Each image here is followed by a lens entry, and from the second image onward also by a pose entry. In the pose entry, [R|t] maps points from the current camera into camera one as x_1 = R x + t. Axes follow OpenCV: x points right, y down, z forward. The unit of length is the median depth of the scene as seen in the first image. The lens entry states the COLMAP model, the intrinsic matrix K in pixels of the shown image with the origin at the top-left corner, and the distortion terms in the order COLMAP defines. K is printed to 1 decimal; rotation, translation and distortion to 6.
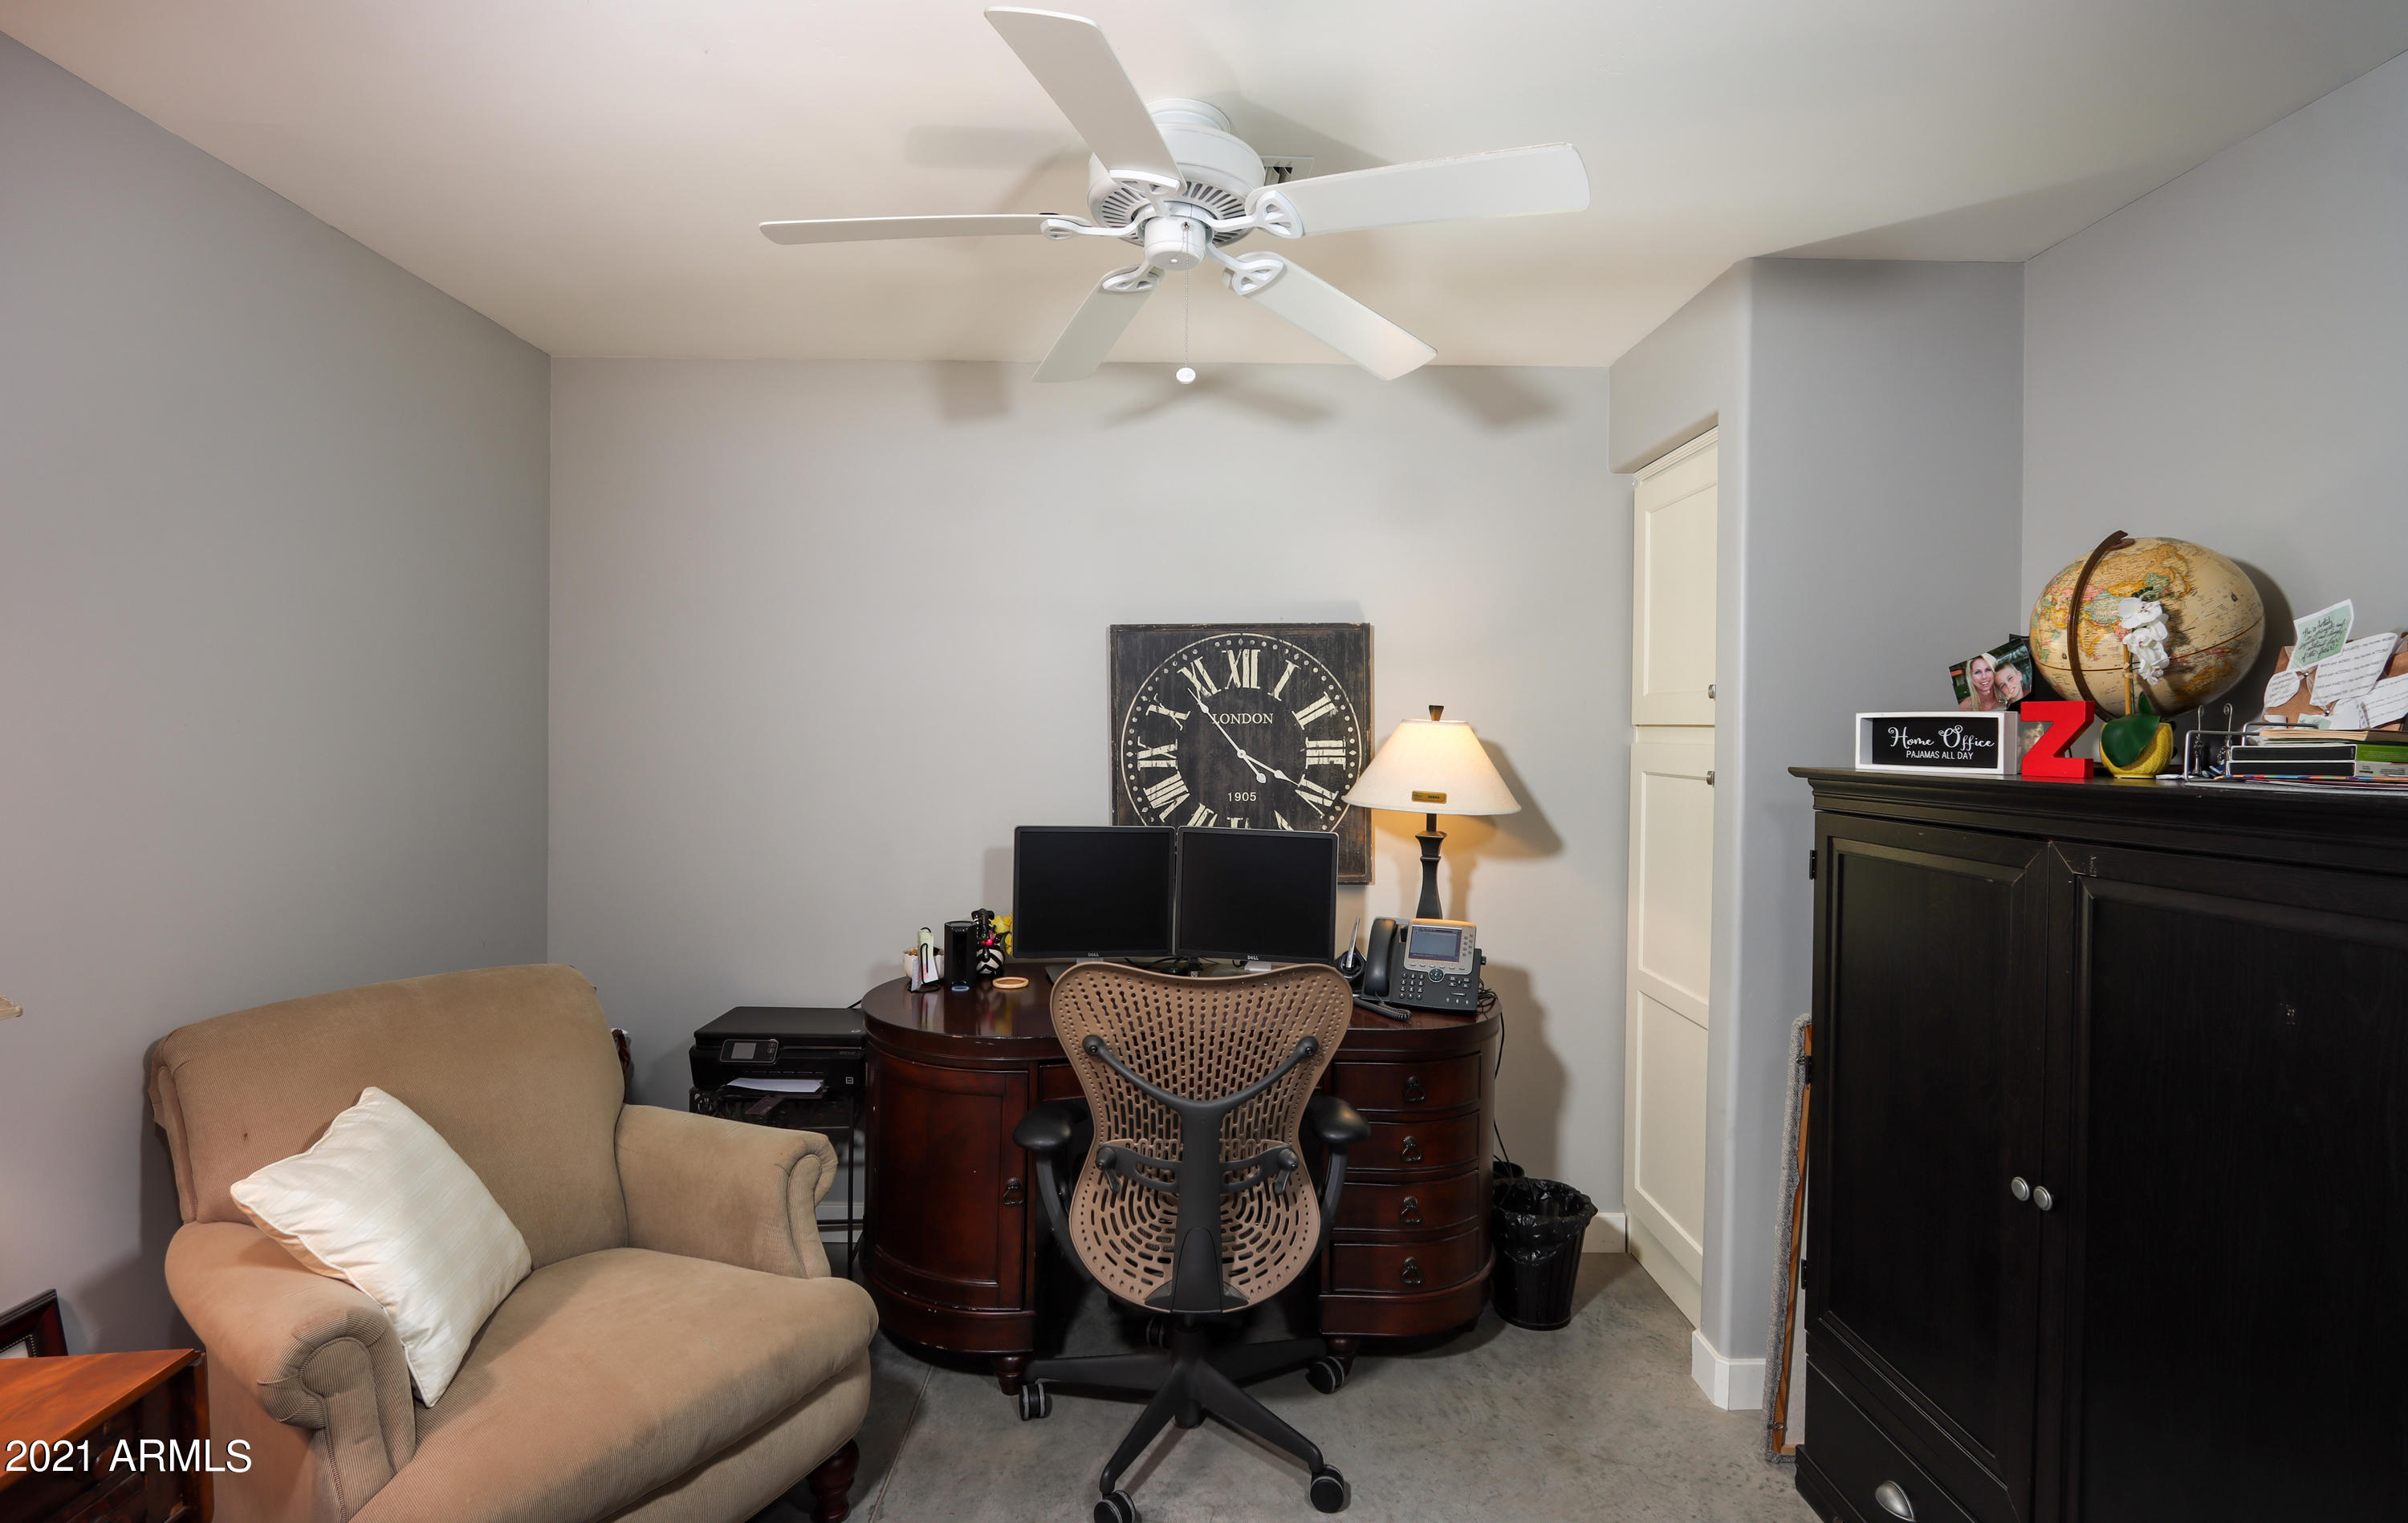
lens RADIAL K [[1196.5, 0, 1194.4], [0, 1196.5, 735.9], [0, 0, 1]] dist [-0.021330, 0.001383]
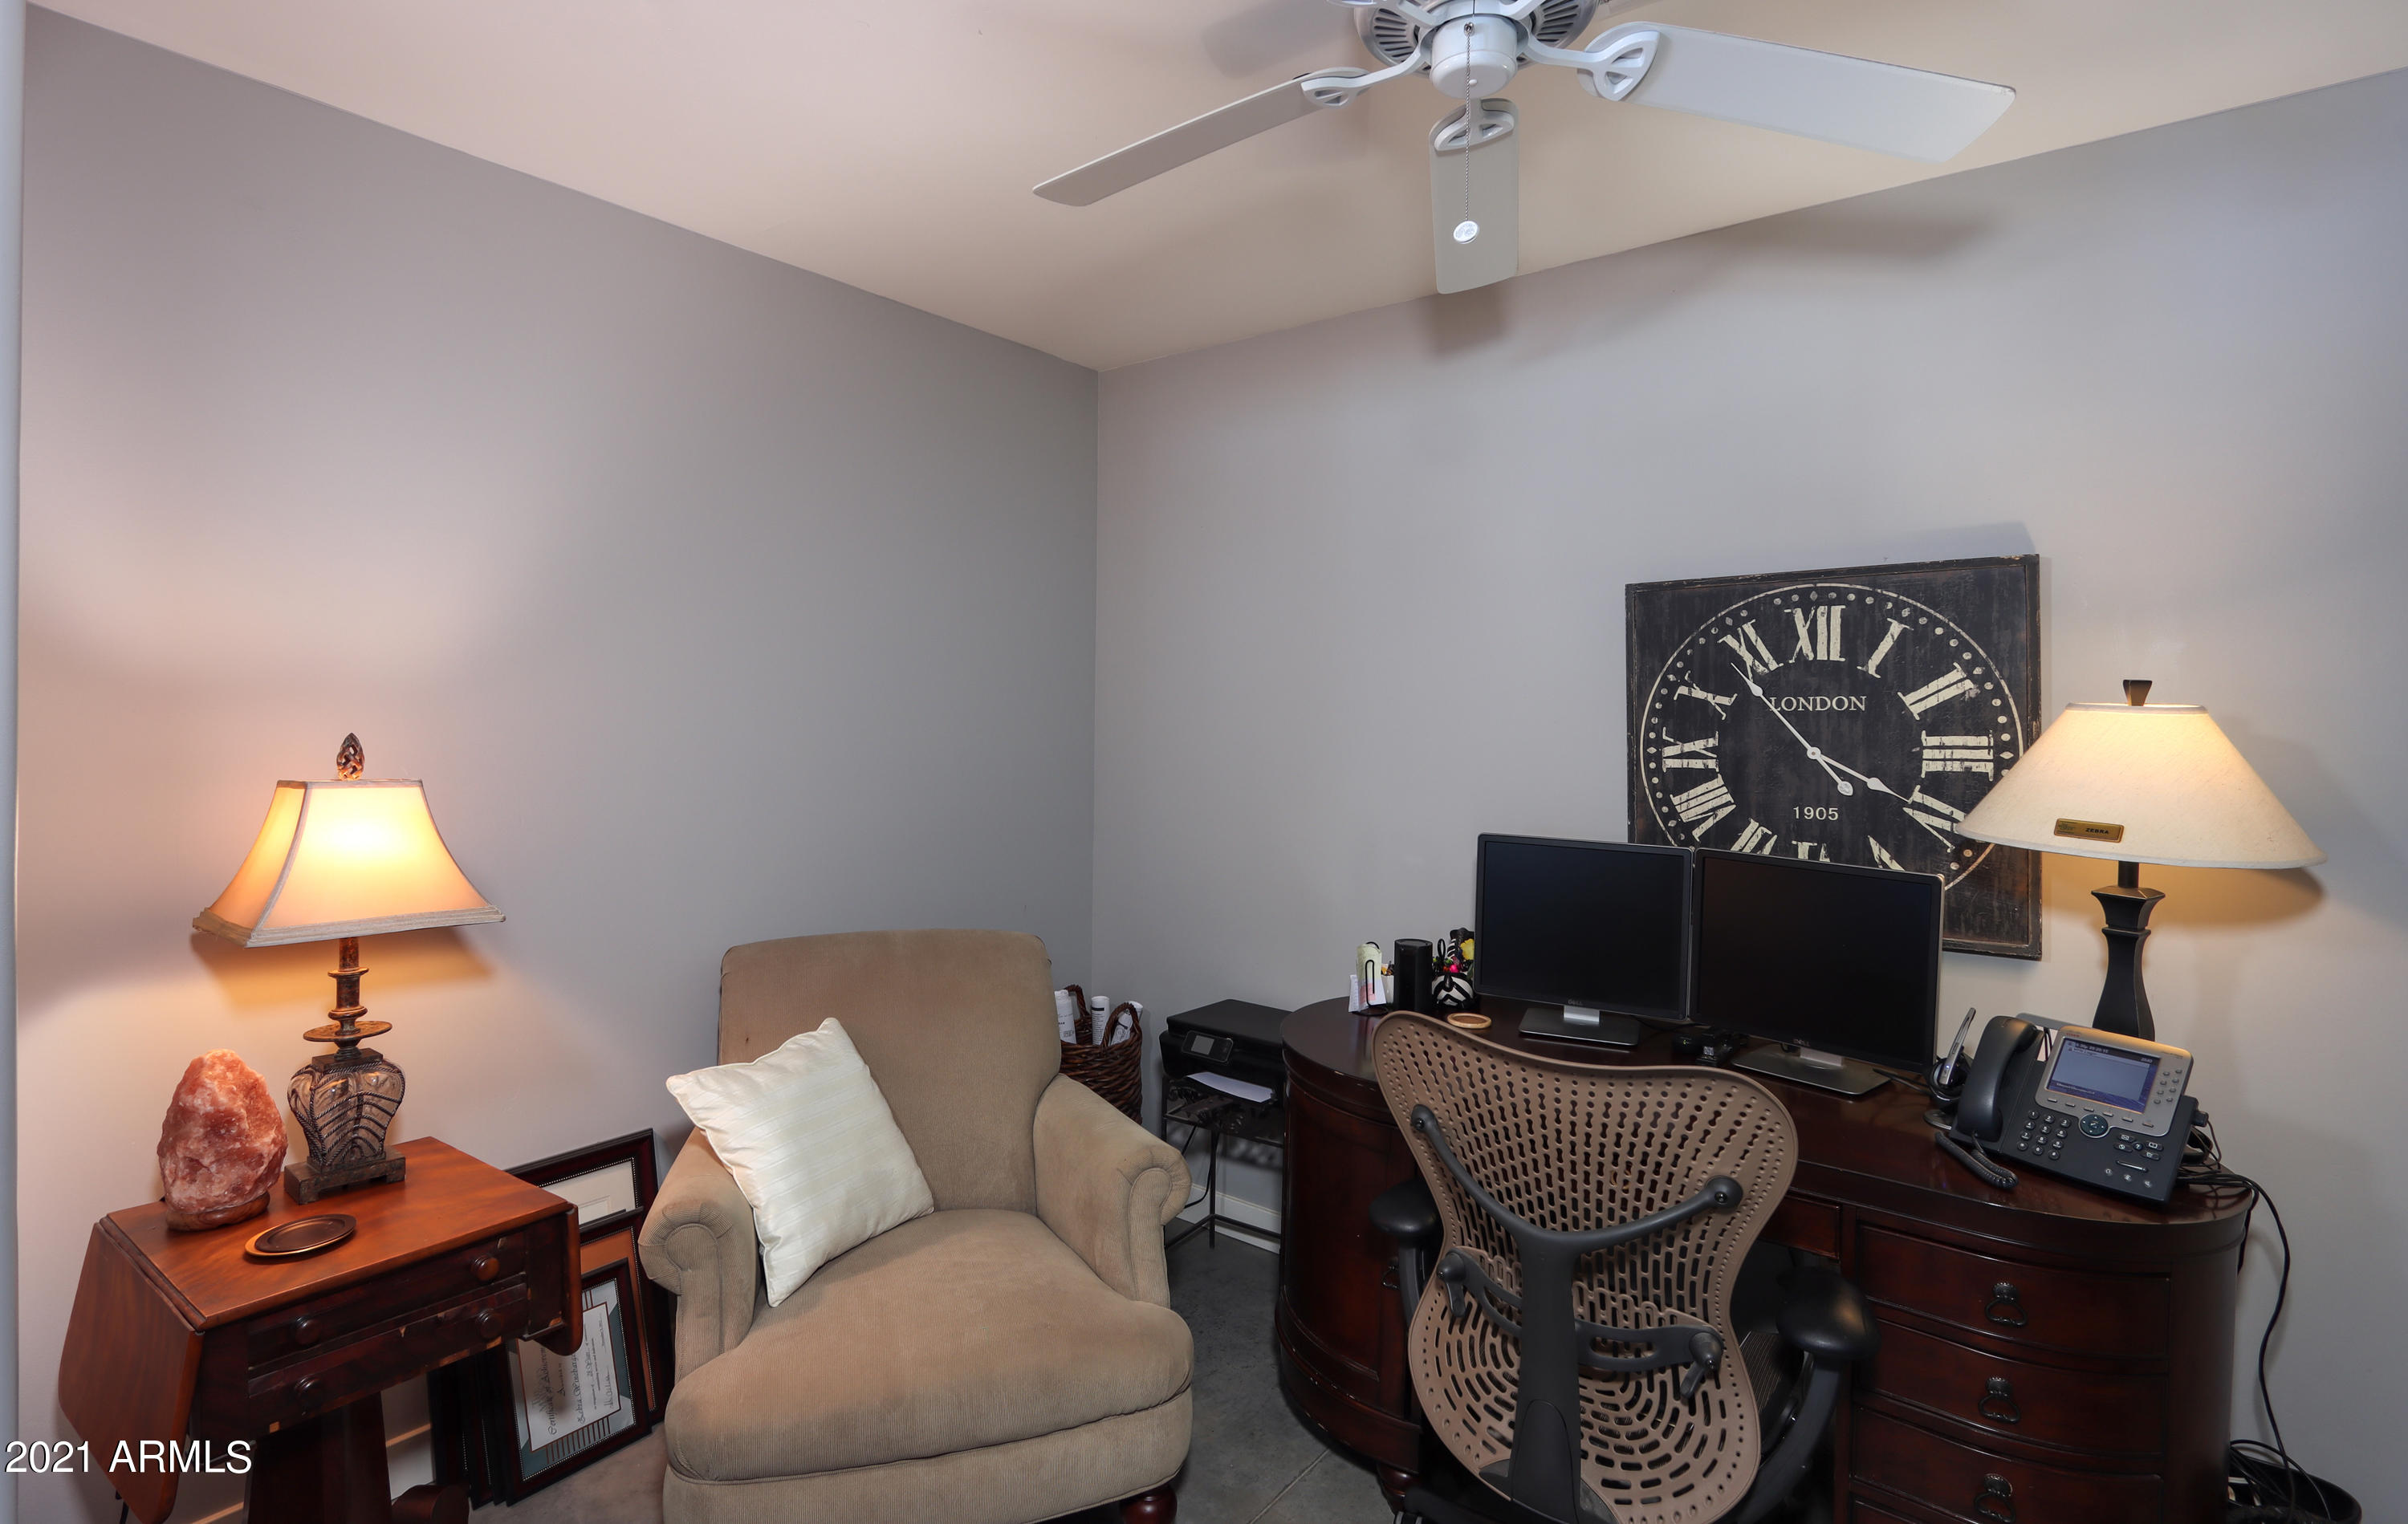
lens RADIAL K [[1196.6, 0, 1169.0], [0, 1196.6, 719.9], [0, 0, 1]] dist [-0.021330, 0.001383]
pose [[0.747126, 0.004274, -0.664669, 0.249756], [-0.009376, 0.999948, -0.004109, 0.001995], [0.664616, 0.009302, 0.747127, 0.244389]]
